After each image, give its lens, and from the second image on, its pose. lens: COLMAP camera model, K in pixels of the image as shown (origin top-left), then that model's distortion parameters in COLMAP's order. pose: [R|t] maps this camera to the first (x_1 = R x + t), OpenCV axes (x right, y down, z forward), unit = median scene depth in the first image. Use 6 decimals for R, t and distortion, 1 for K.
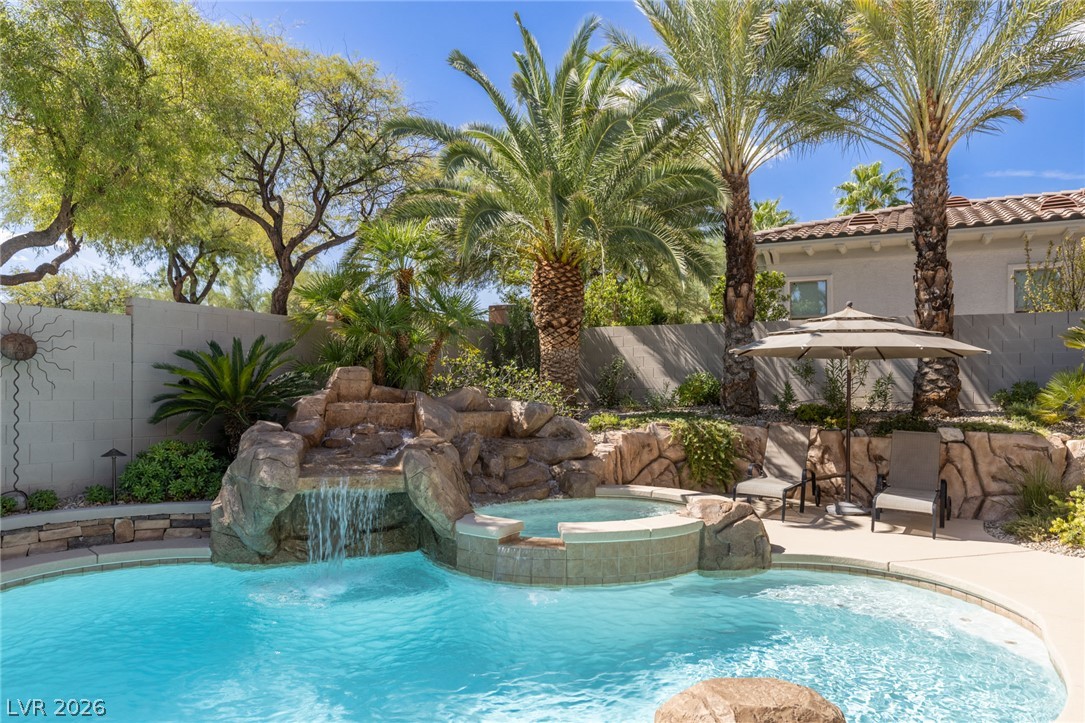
lens RADIAL K [[736.9, 0, 537.4], [0, 736.9, 372.7], [0, 0, 1]] dist [0.001417, 0.005988]
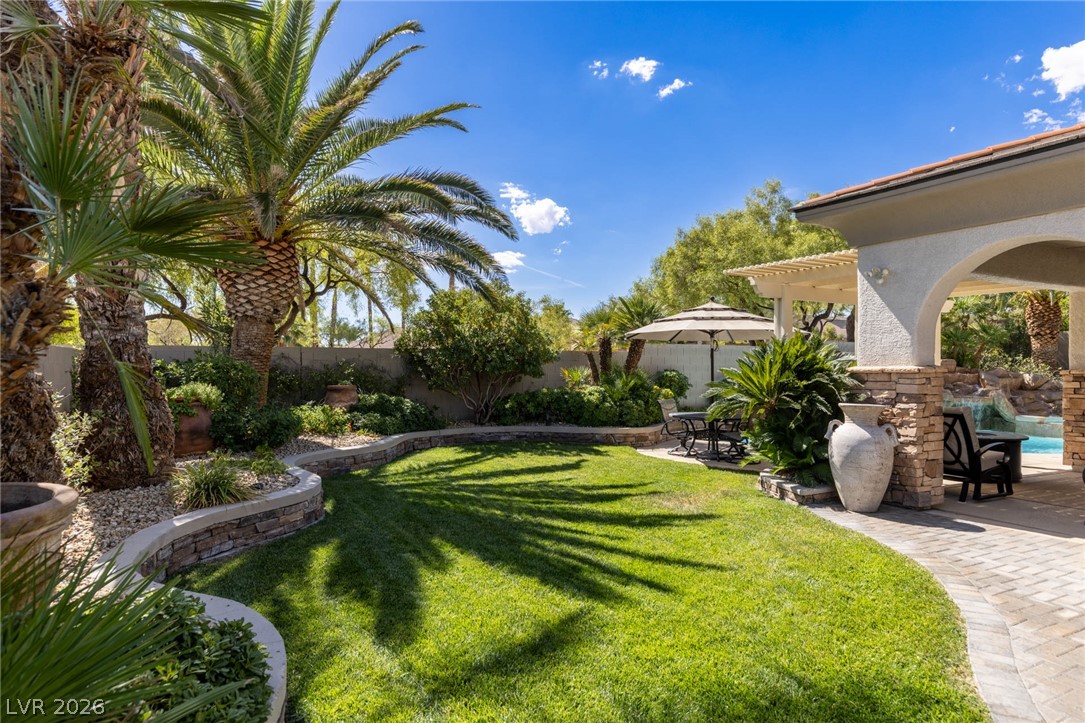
lens RADIAL K [[629.0, 0, 539.9], [0, 629.0, 365.4], [0, 0, 1]] dist [-0.000603, -0.000706]
pose [[0.833558, -0.004867, -0.552411, -0.192038], [0.016613, 0.999730, 0.016260, -0.037453], [0.552182, -0.022730, 0.833413, -1.279523]]
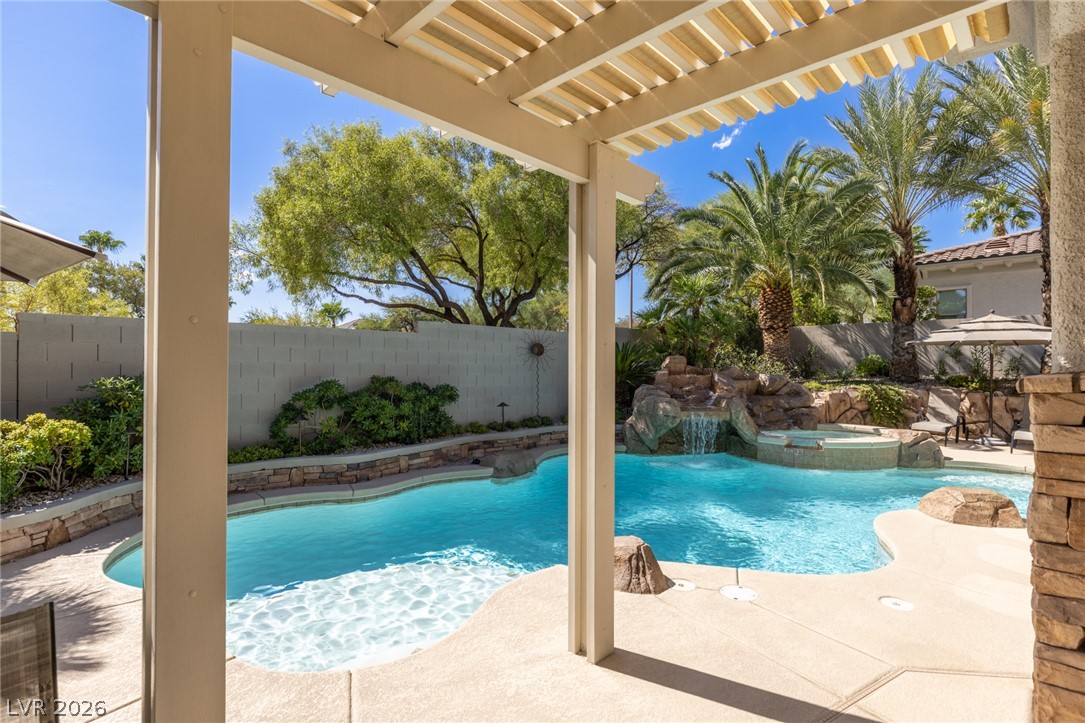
lens RADIAL K [[530.4, 0, 549.0], [0, 530.4, 365.3], [0, 0, 1]] dist [0.002425, -0.000145]
pose [[0.963749, -0.007544, -0.266703, -0.173137], [0.013562, 0.999693, 0.020730, -0.013773], [0.266465, -0.023595, 0.963556, -0.320571]]
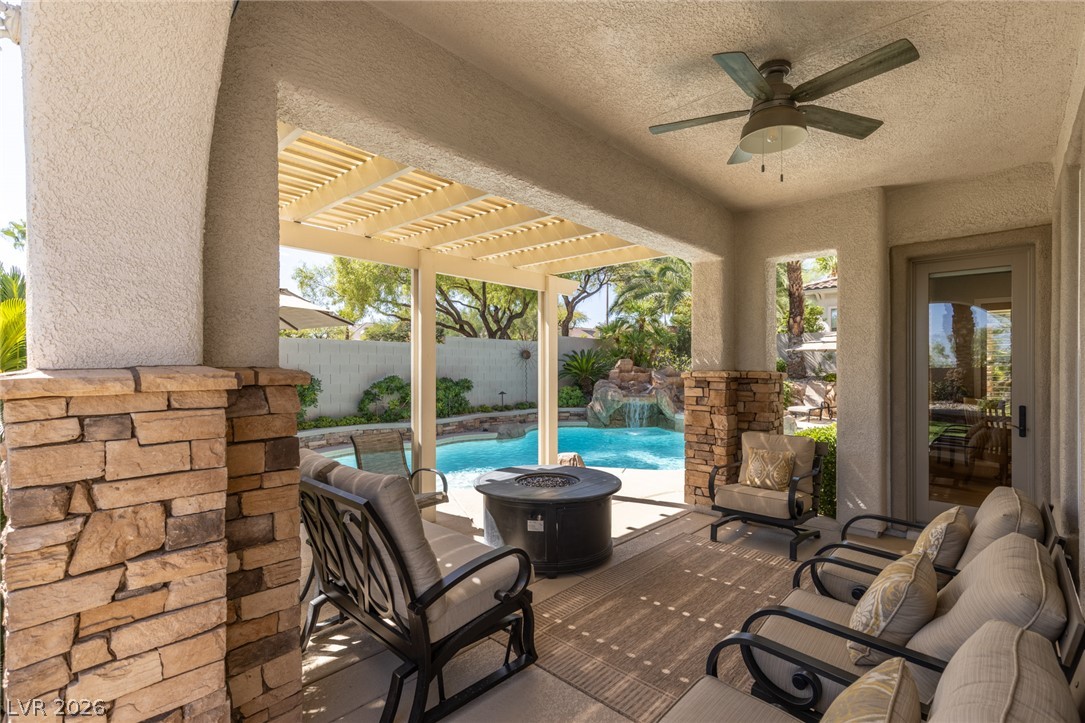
lens RADIAL K [[493.3, 0, 544.2], [0, 493.3, 368.6], [0, 0, 1]] dist [0.002139, -0.001495]
pose [[0.967313, -0.006099, -0.253512, -0.075080], [0.013625, 0.999517, 0.027943, -0.022790], [0.253219, -0.030484, 0.966928, -0.641014]]
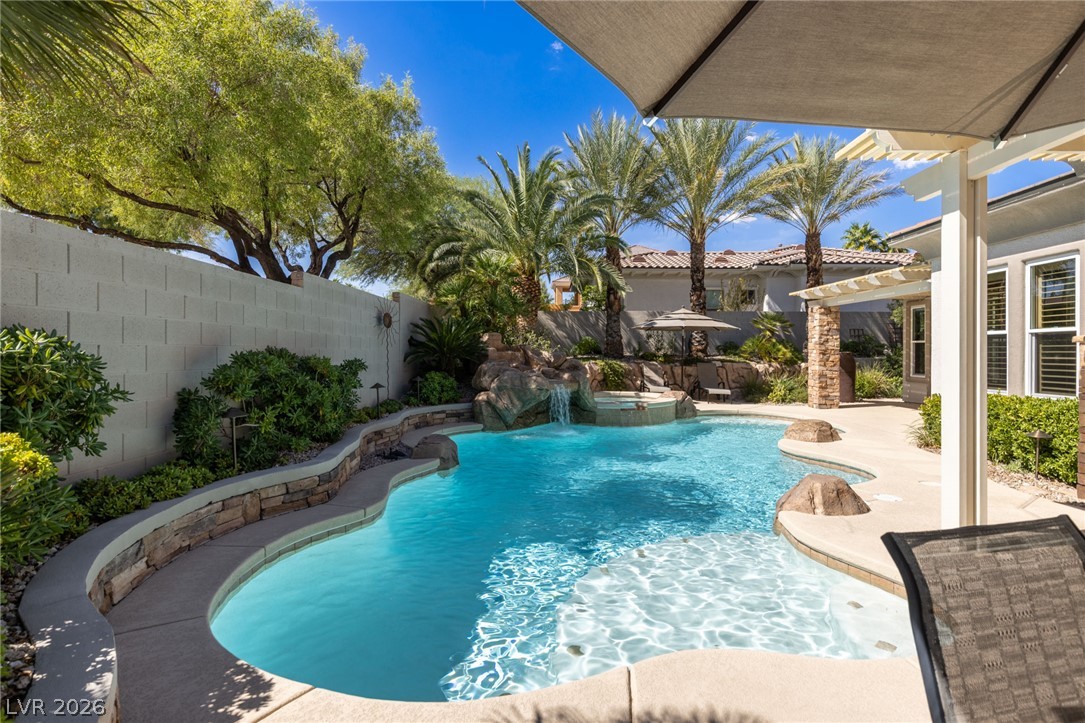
lens RADIAL K [[530.4, 0, 546.2], [0, 530.4, 352.6], [0, 0, 1]] dist [0.002425, -0.000145]
pose [[0.892060, -0.008977, 0.451828, -0.633749], [-0.004075, 0.999602, 0.027907, 0.003321], [-0.451899, -0.026736, 0.891668, -0.232682]]
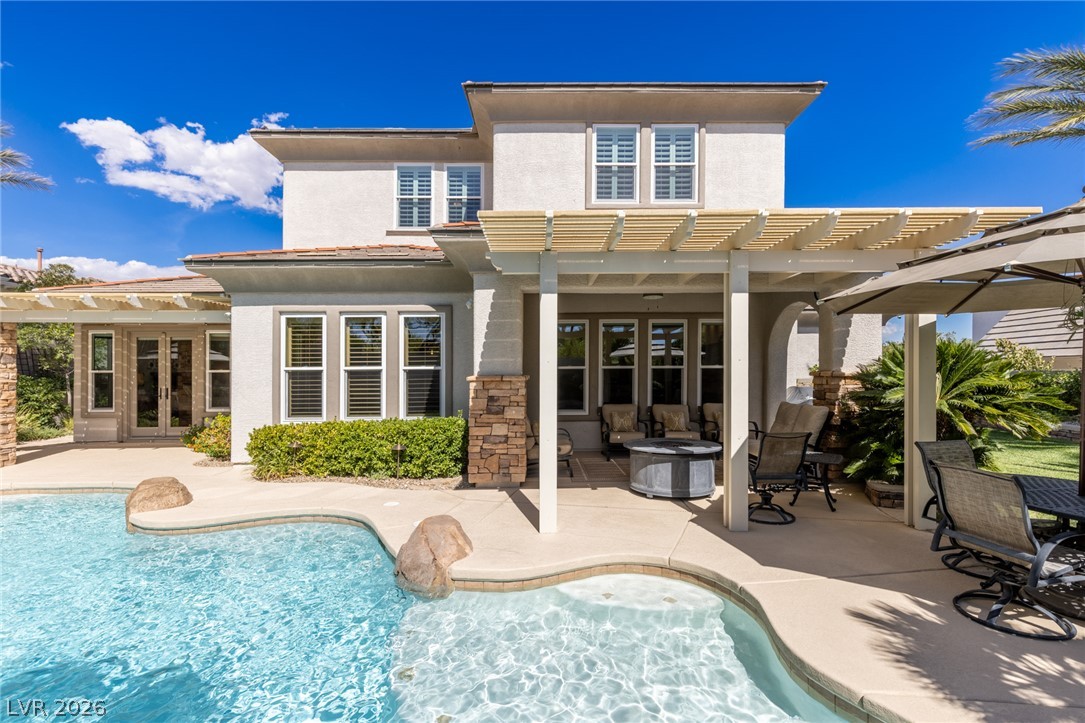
lens RADIAL K [[493.3, 0, 541.5], [0, 493.3, 371.6], [0, 0, 1]] dist [0.002139, -0.001495]
pose [[-0.479916, -0.006171, 0.877293, -0.629552], [-0.020074, 0.999791, -0.003949, -0.005758], [-0.877085, -0.019507, -0.479940, 0.196348]]
